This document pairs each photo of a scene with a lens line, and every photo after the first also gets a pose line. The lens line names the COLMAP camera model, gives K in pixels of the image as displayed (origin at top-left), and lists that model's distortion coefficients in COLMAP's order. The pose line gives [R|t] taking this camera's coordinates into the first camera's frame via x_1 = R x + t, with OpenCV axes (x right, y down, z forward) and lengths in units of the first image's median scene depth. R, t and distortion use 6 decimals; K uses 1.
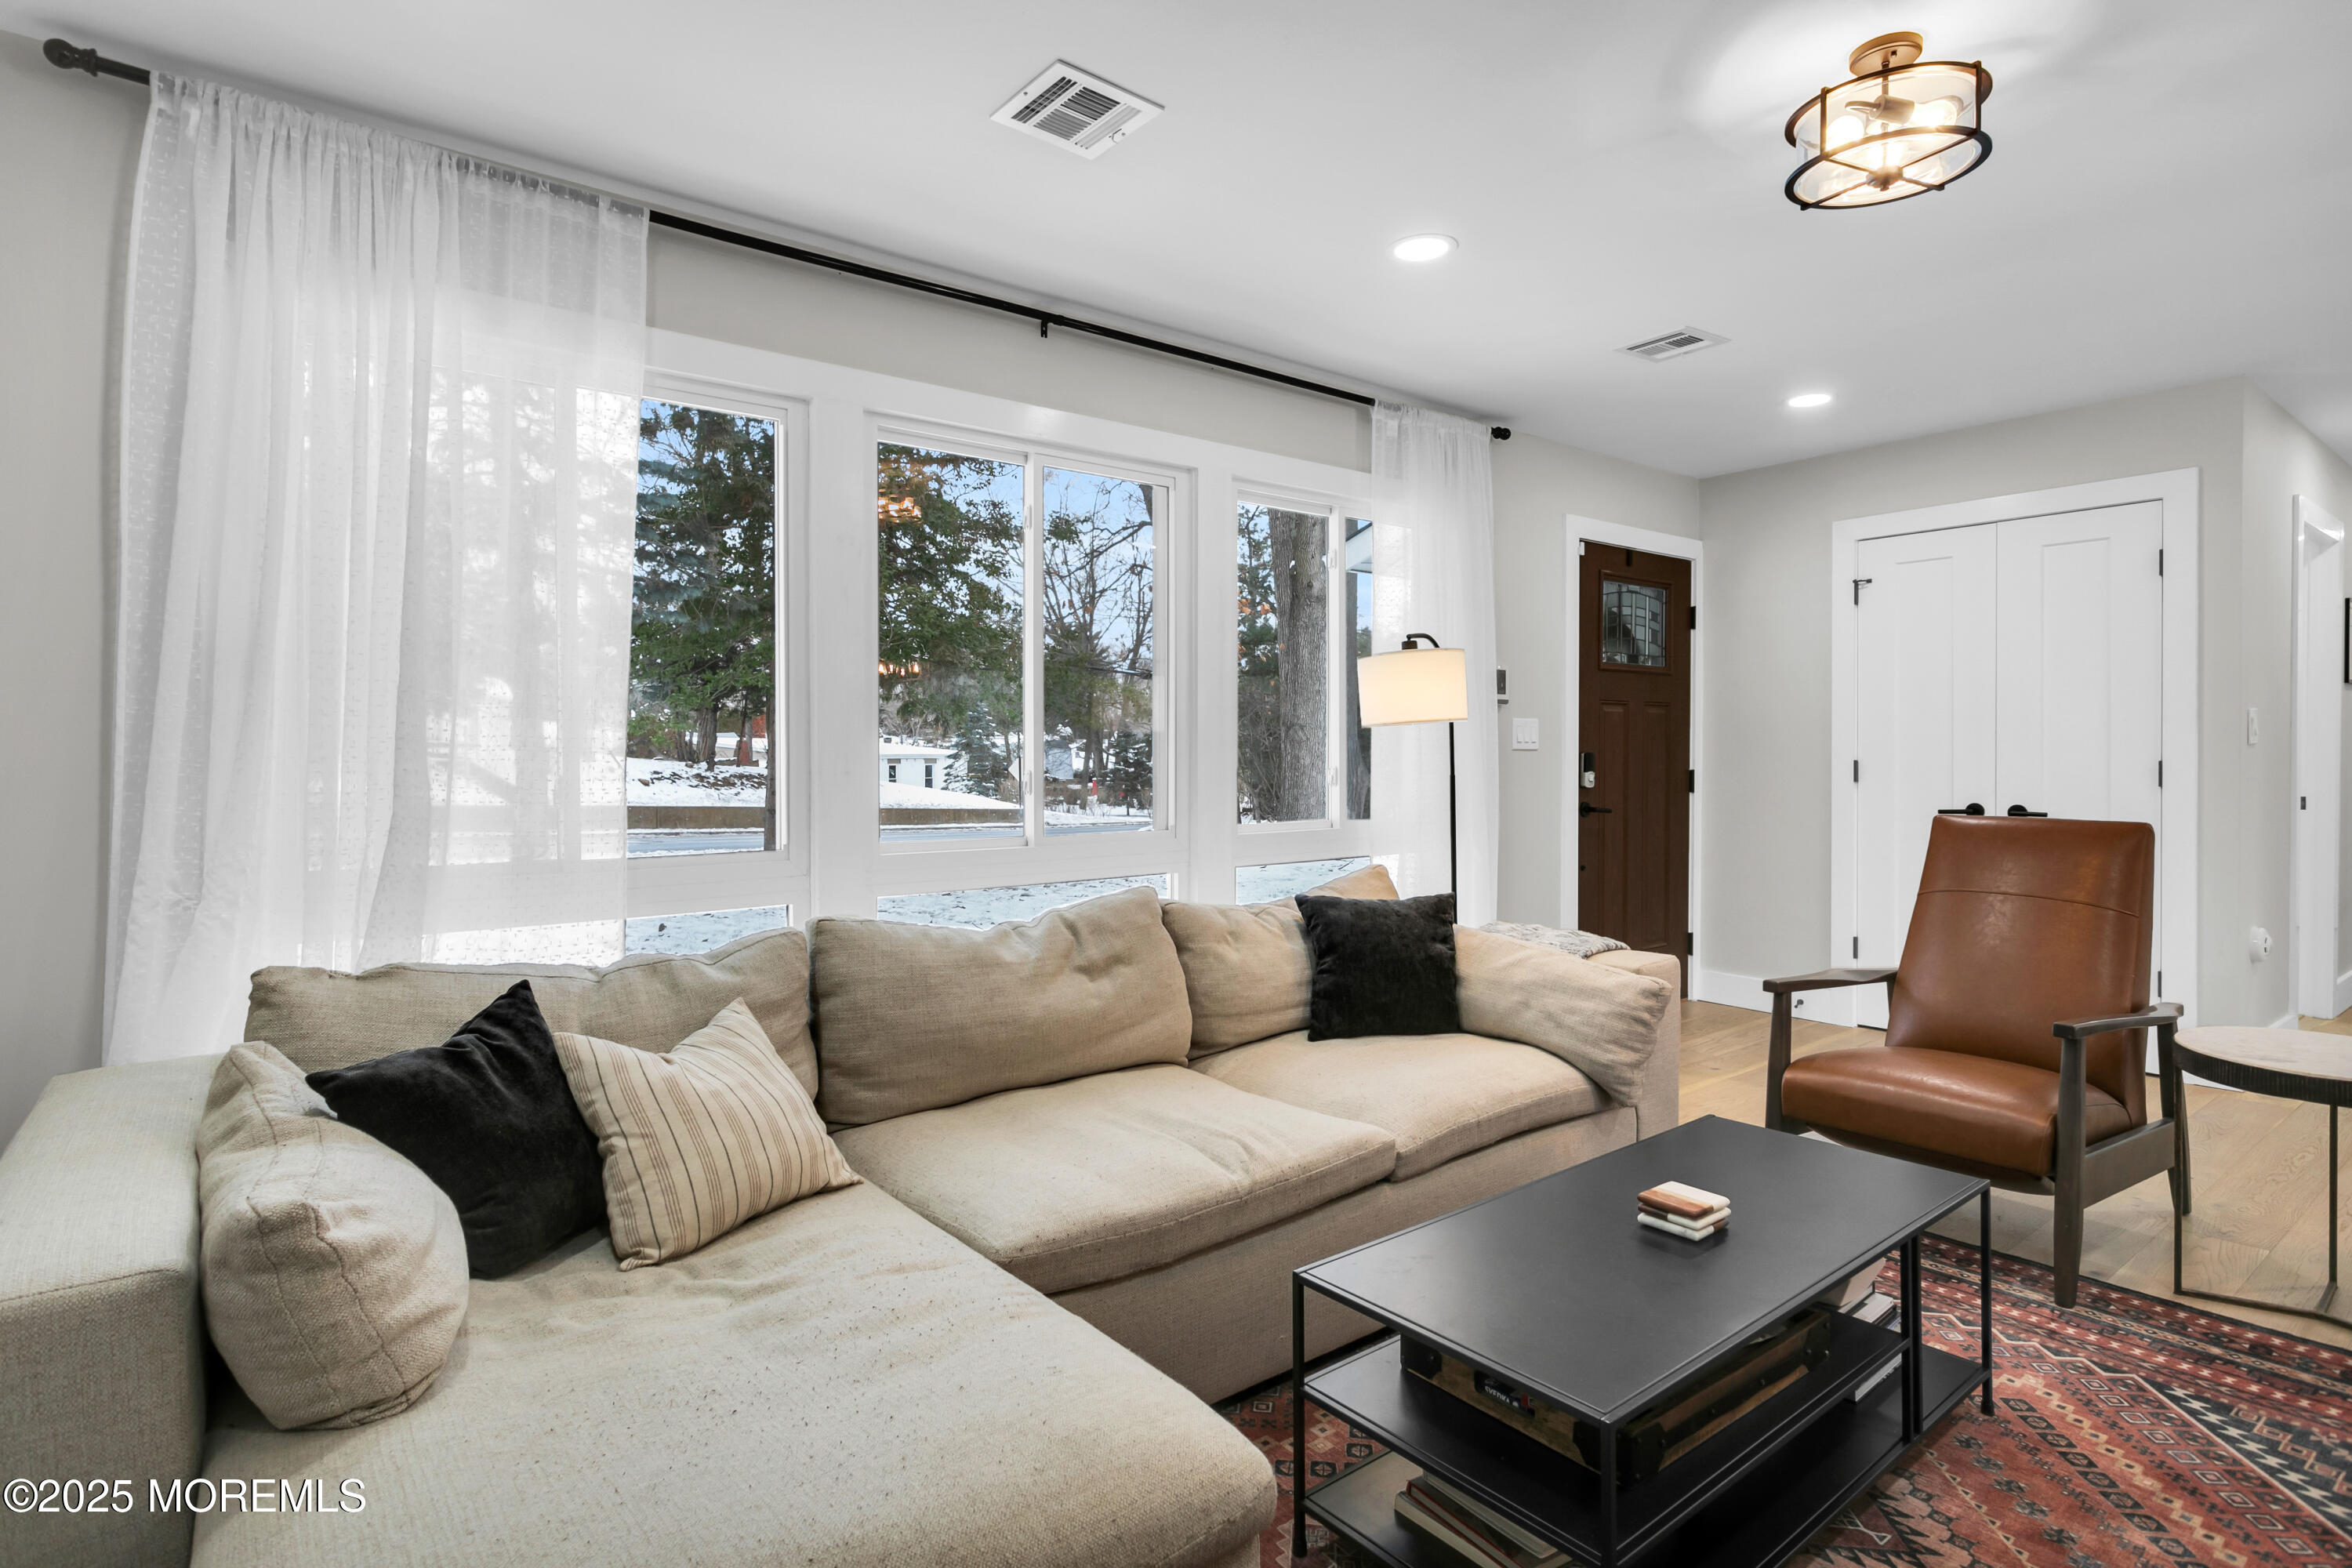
lens RADIAL K [[1192.6, 0, 1176.6], [0, 1192.6, 766.0], [0, 0, 1]] dist [0.000221, 0.000913]
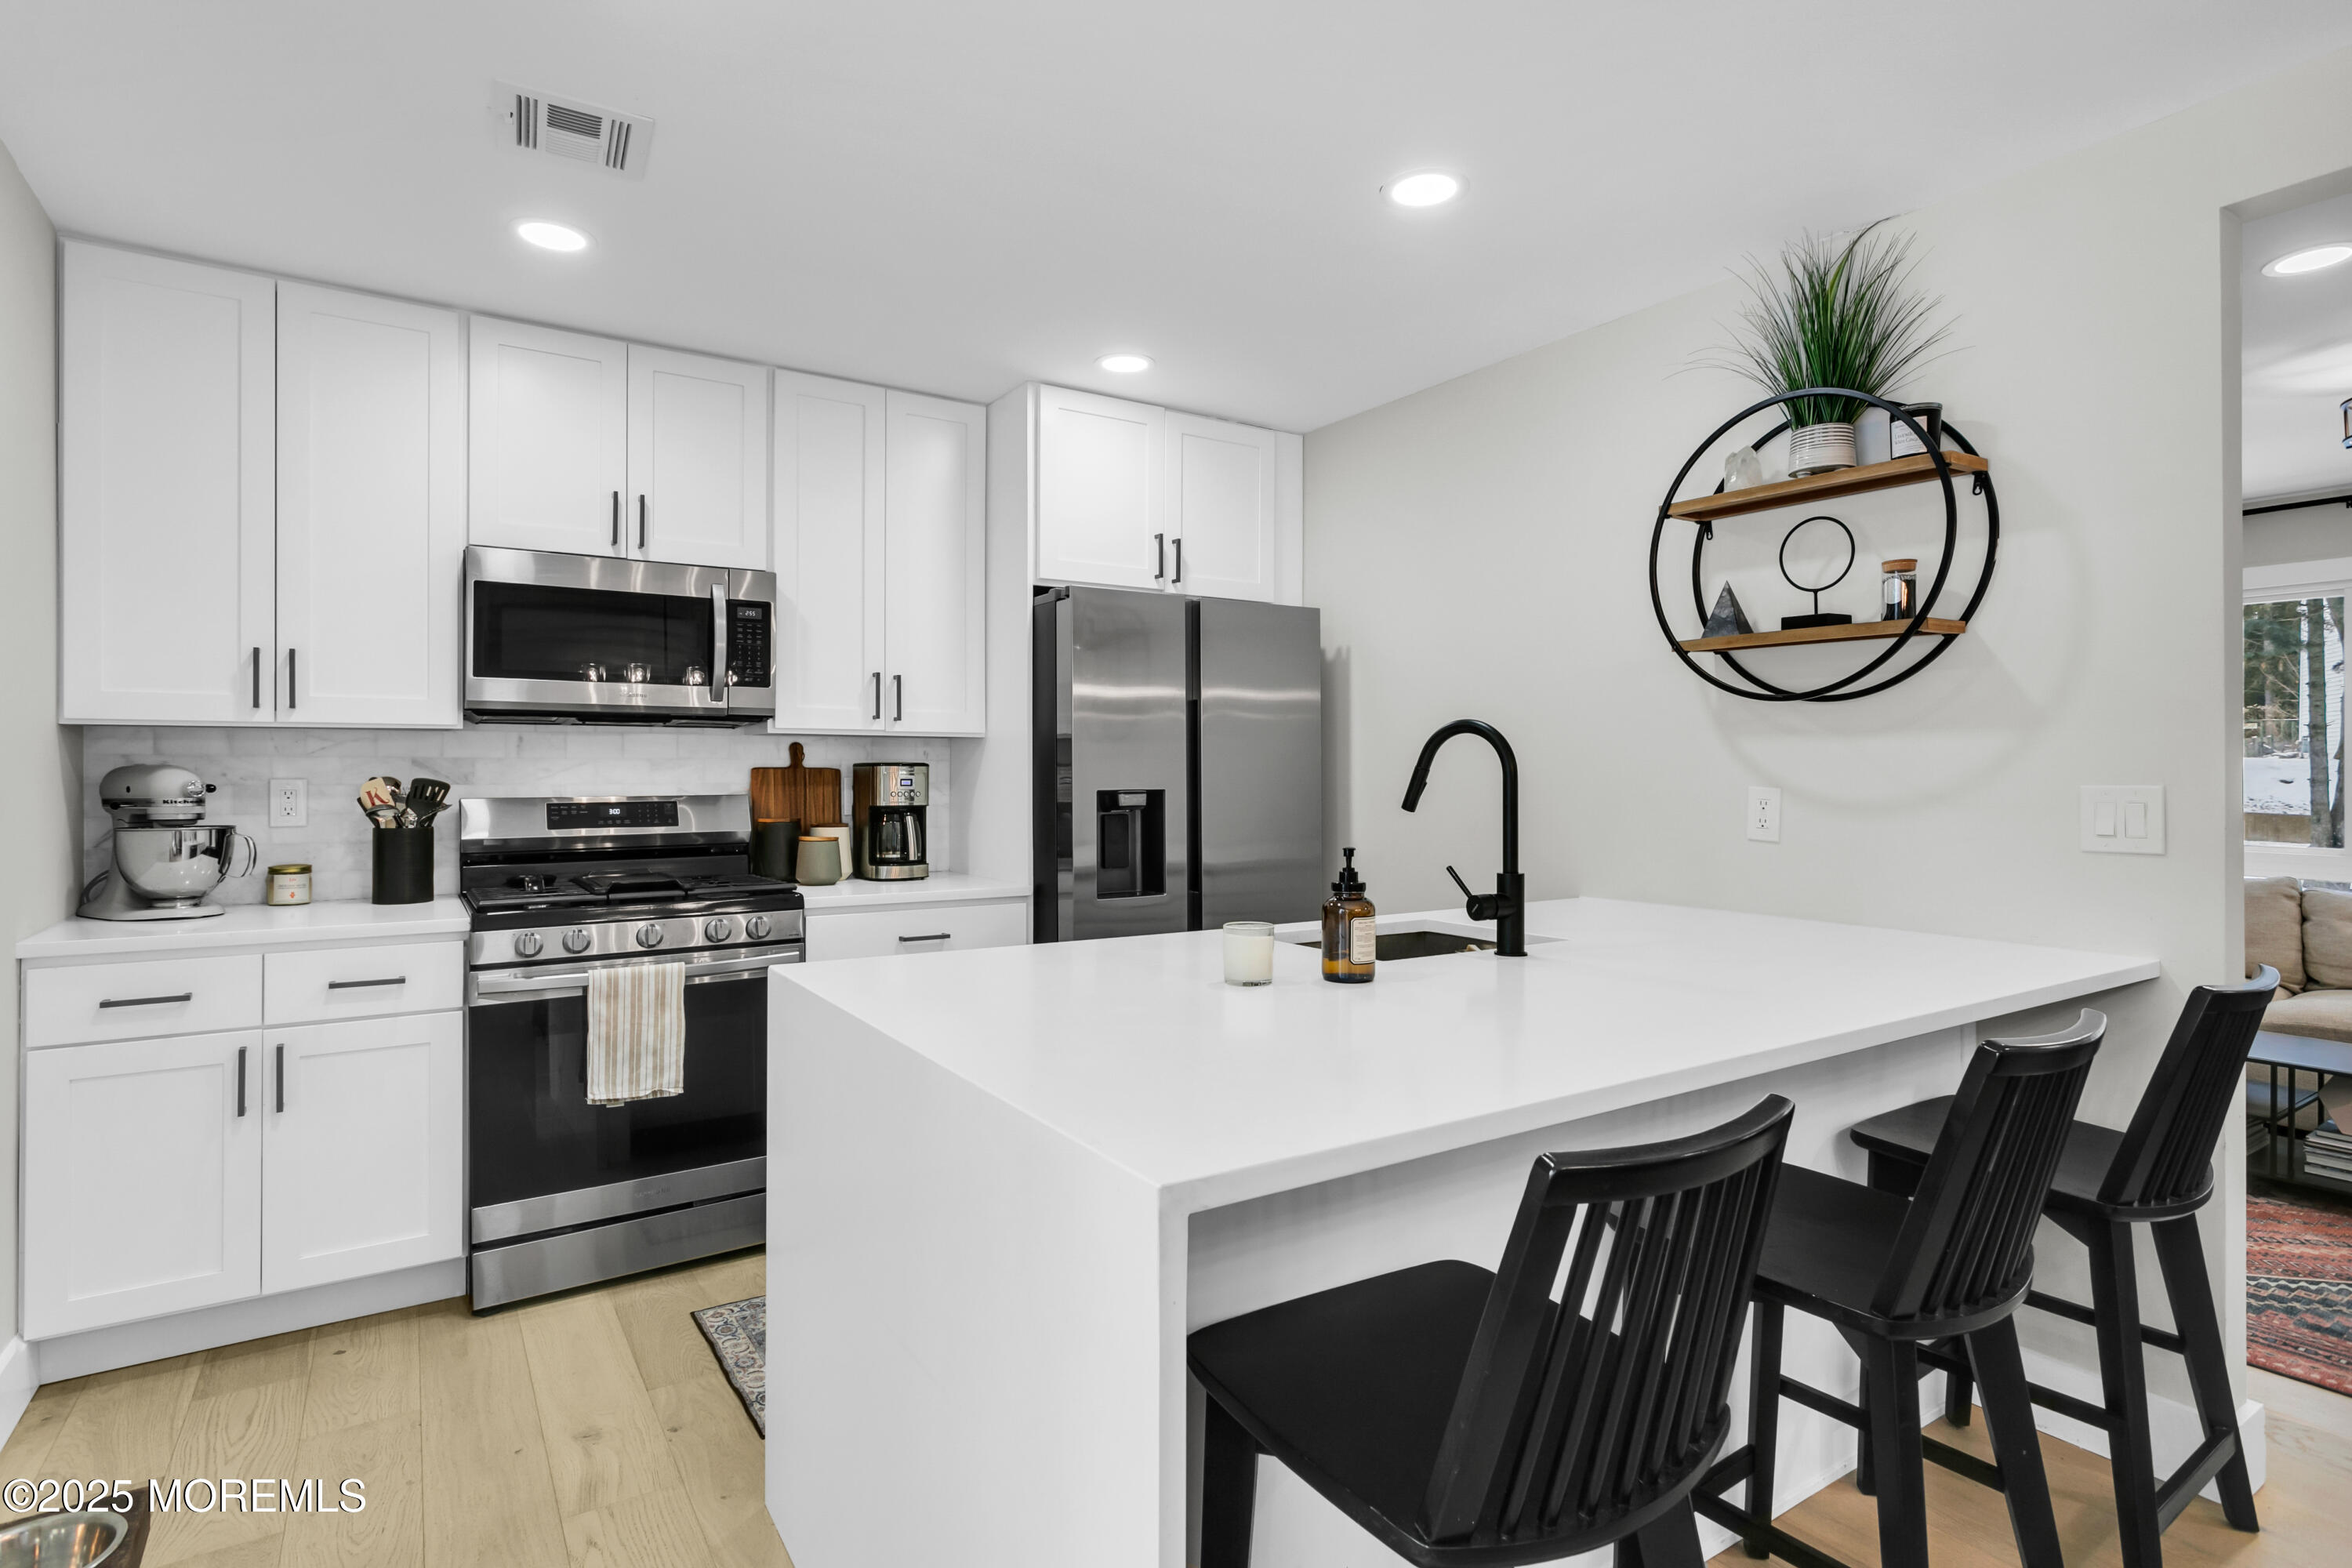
lens RADIAL K [[1183.5, 0, 1171.8], [0, 1183.5, 765.3], [0, 0, 1]] dist [-0.012961, 0.006868]
pose [[-0.083201, 0.001490, -0.996532, 1.643554], [-0.013750, 0.999902, 0.002643, -0.031060], [0.996438, 0.013922, -0.083172, -0.353695]]
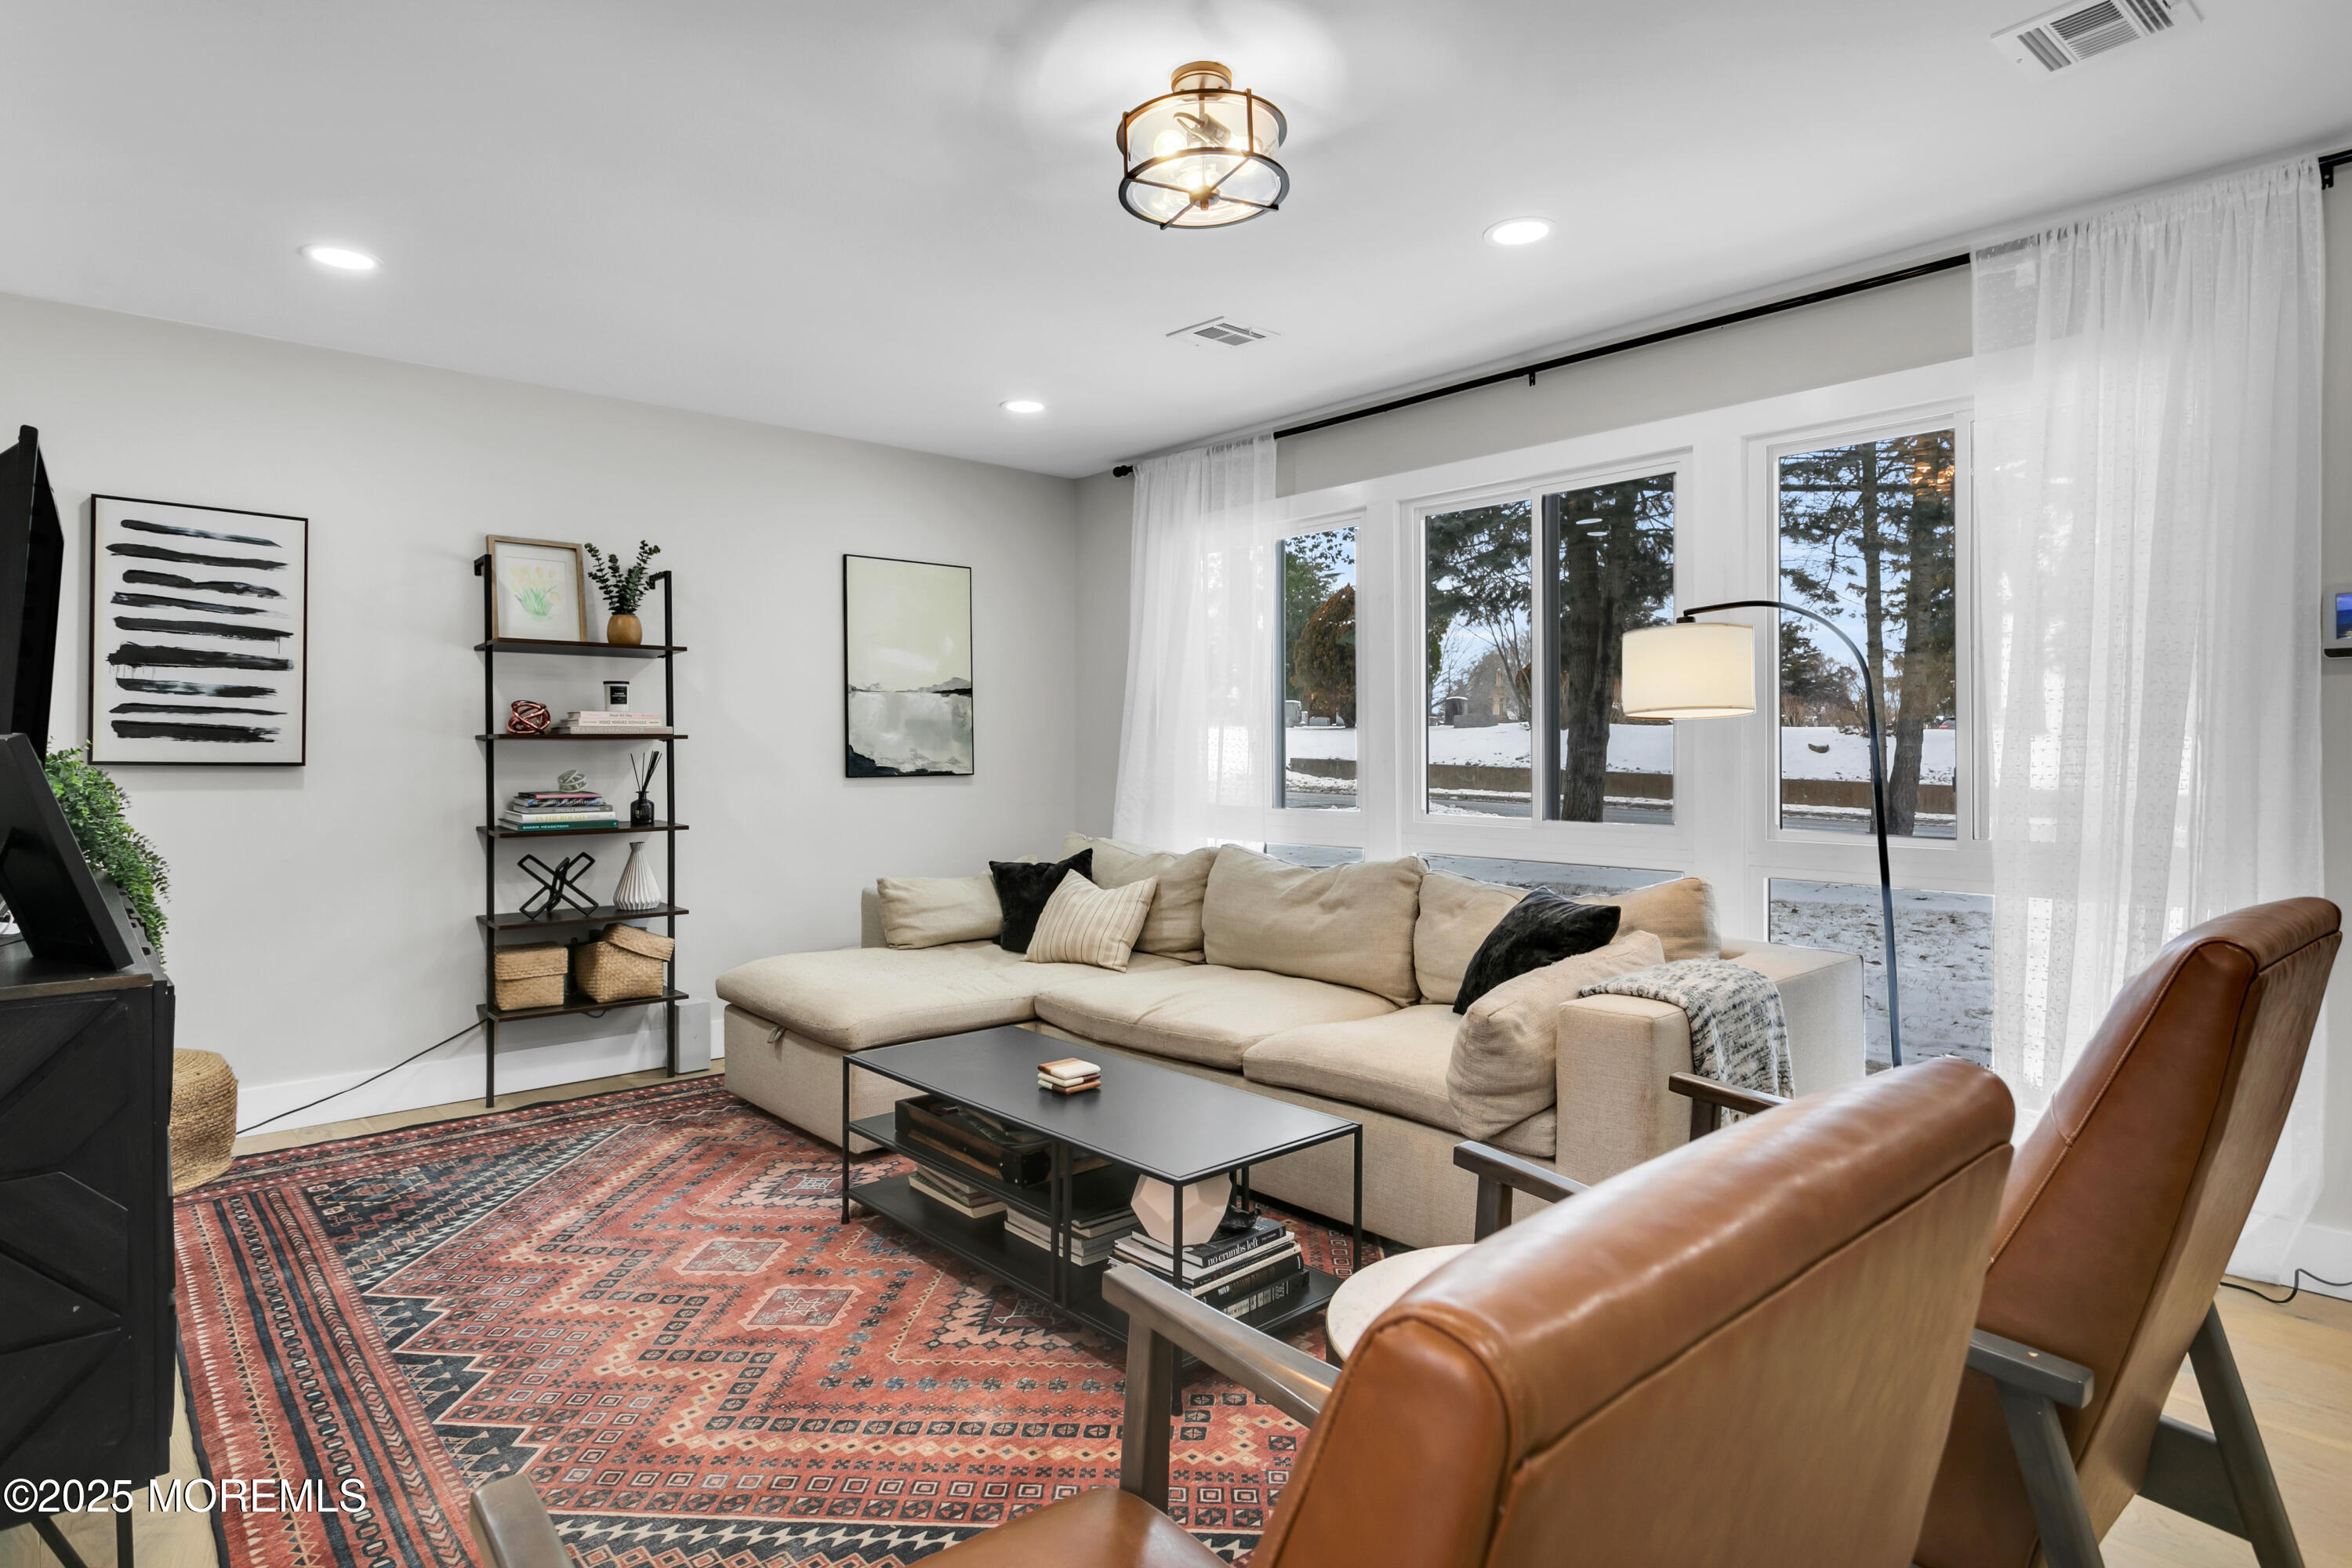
lens RADIAL K [[1268.9, 0, 1179.1], [0, 1268.9, 758.9], [0, 0, 1]] dist [0.001074, 0.000964]
pose [[0.066283, 0.013371, -0.997711, 1.241453], [-0.010363, 0.999866, 0.012712, -0.012915], [0.997747, 0.009497, 0.066412, 0.664376]]
